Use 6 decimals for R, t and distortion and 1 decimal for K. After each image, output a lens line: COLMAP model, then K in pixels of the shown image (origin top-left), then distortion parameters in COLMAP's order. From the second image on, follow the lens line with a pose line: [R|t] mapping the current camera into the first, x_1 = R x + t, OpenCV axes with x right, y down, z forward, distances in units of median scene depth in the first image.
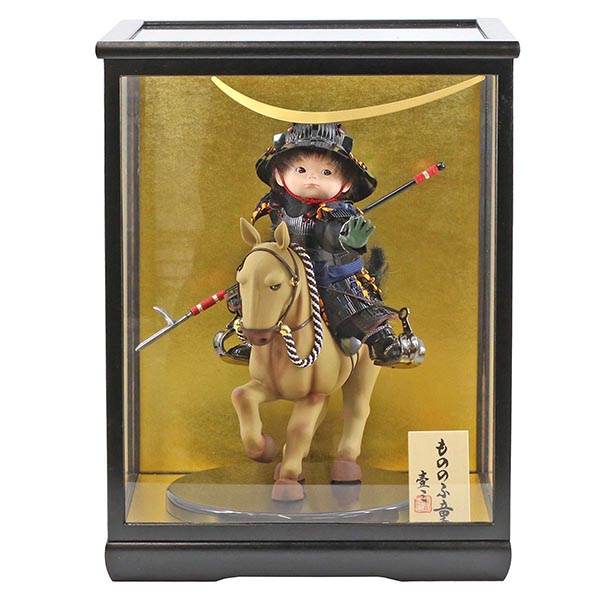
lens RADIAL K [[3181.7, 0, 300.0], [0, 3181.7, 300.0], [0, 0, 1]] dist [-0.107841, 2.291845]
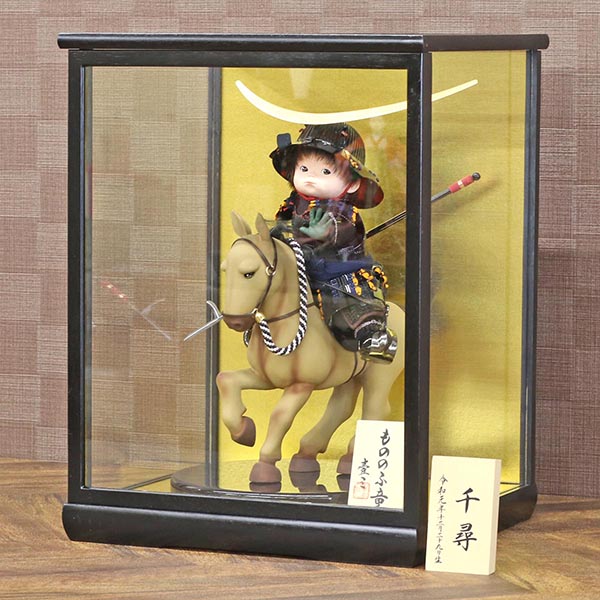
lens RADIAL K [[3181.7, 0, 300.0], [0, 3181.7, 300.0], [0, 0, 1]] dist [-0.107841, 2.291845]
pose [[0.916848, 0.041291, -0.397097, 0.422336], [-0.065215, 0.996767, -0.046927, 0.051927], [0.393875, 0.068921, 0.916576, 0.046573]]
